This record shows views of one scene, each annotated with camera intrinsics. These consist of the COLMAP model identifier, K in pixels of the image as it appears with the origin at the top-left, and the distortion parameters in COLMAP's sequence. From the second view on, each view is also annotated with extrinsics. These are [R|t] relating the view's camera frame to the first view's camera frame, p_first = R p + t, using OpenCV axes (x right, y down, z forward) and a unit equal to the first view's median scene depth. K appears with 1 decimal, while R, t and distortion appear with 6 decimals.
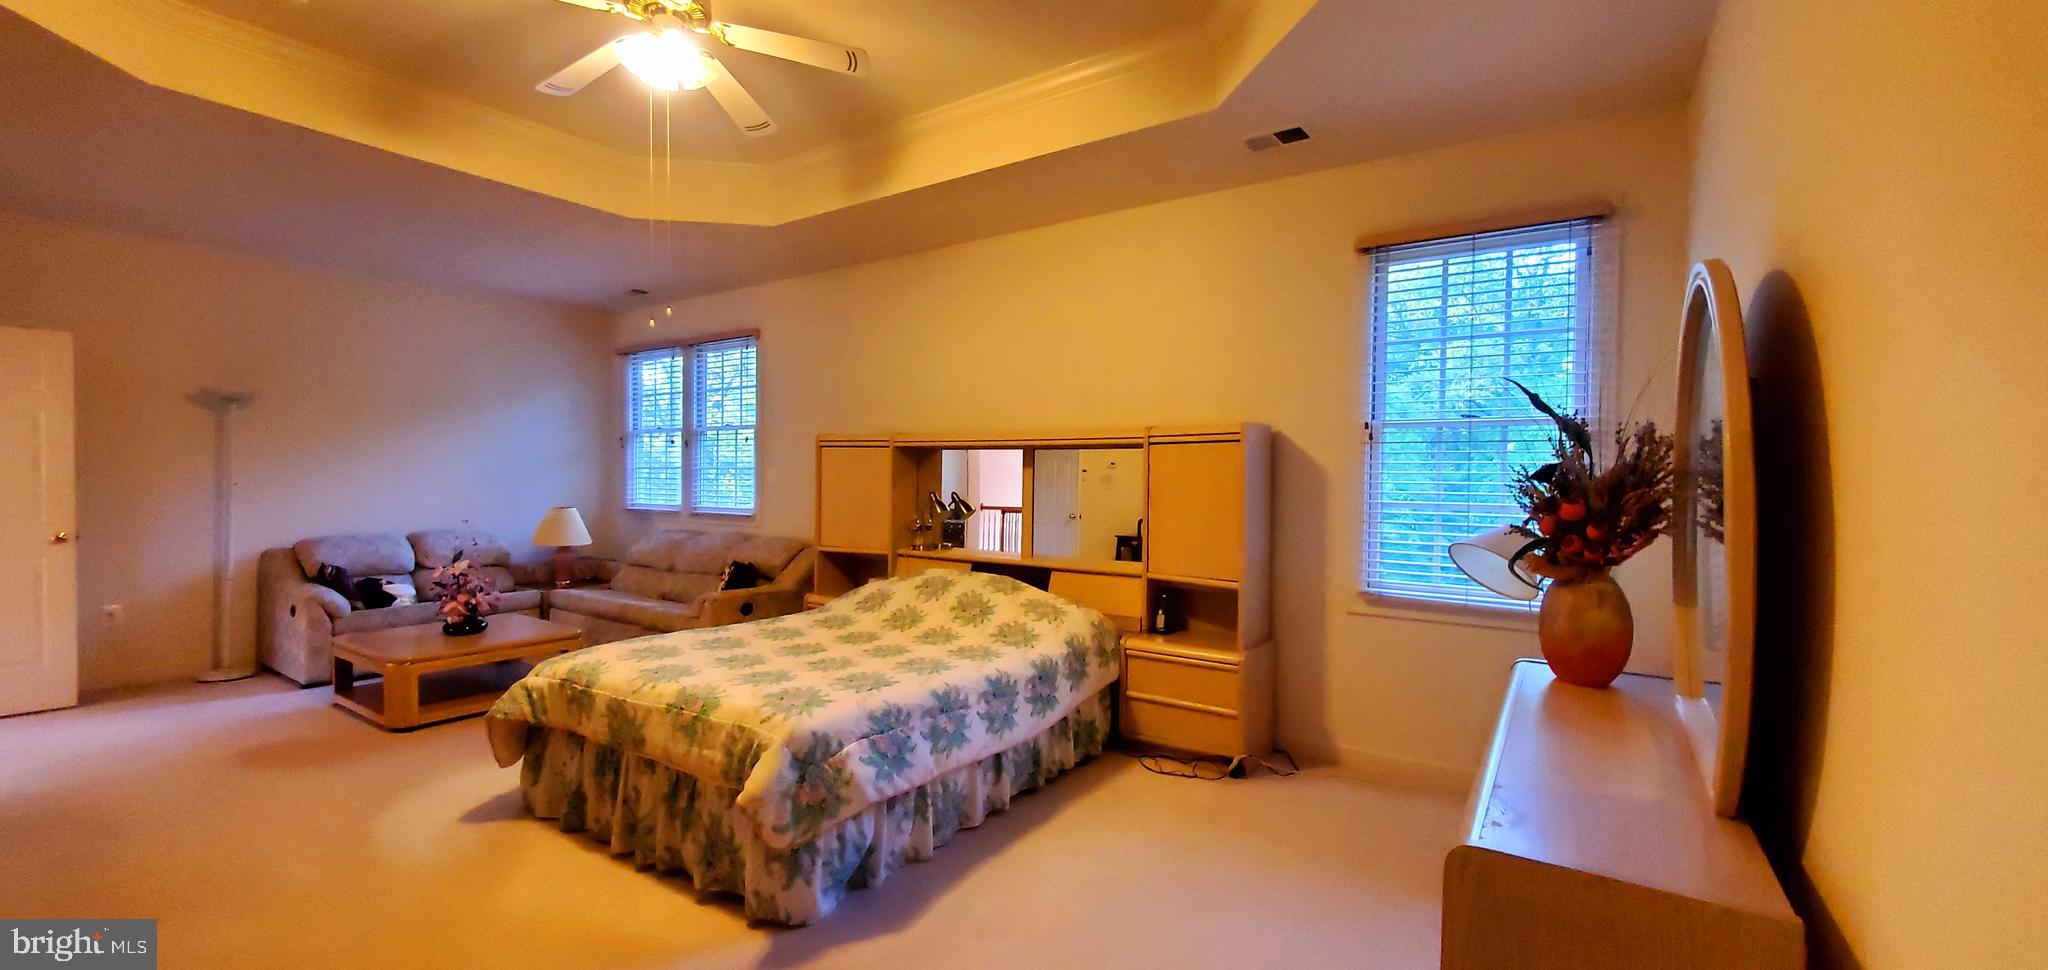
lens RADIAL K [[808.6, 0, 1014.5], [0, 808.6, 487.7], [0, 0, 1]] dist [0.001686, -0.000119]
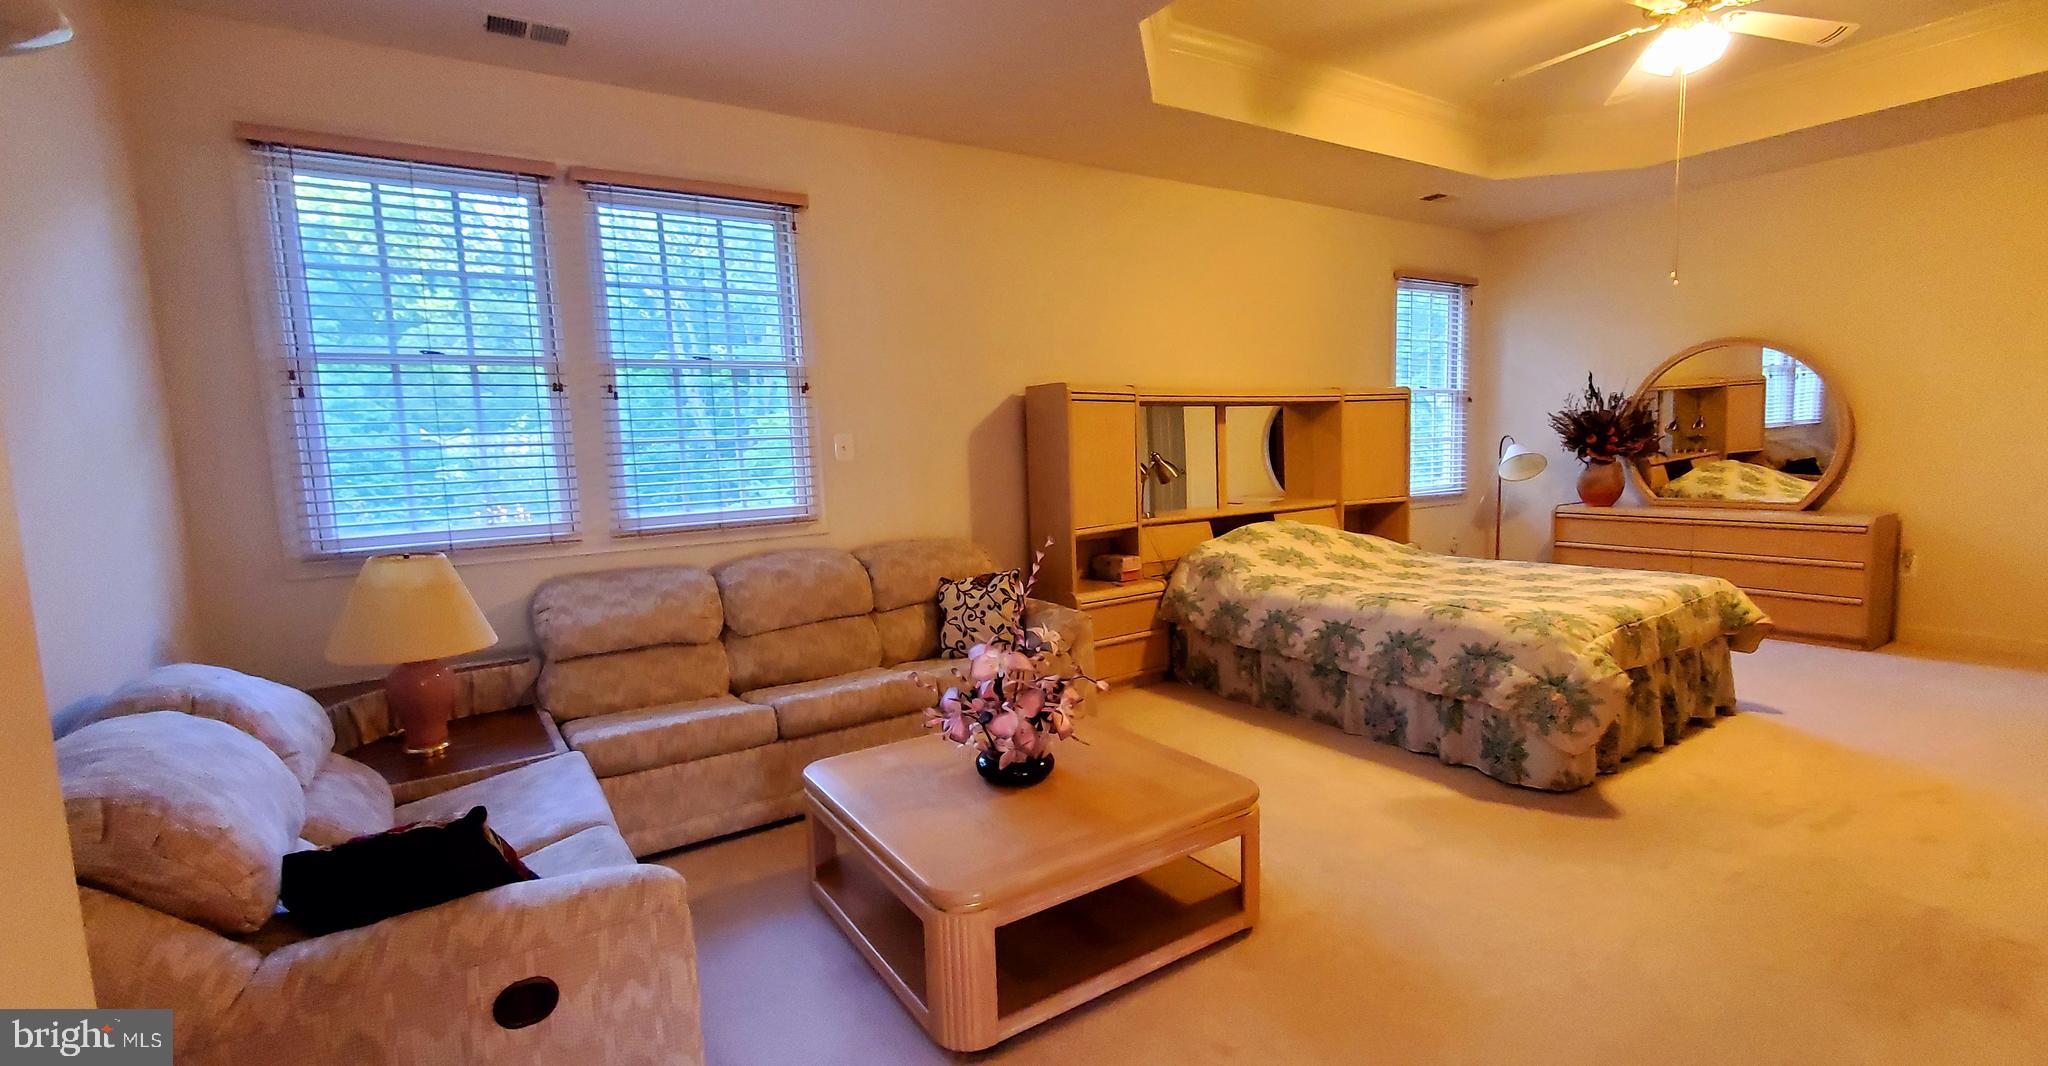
lens RADIAL K [[908.0, 0, 1024.0], [0, 908.0, 533.0], [0, 0, 1]] dist [0.001508, 0.000139]
pose [[0.364774, -0.119190, 0.923436, -0.833897], [0.051827, 0.992834, 0.107675, -0.016549], [-0.929652, 0.008582, 0.368338, 0.572324]]
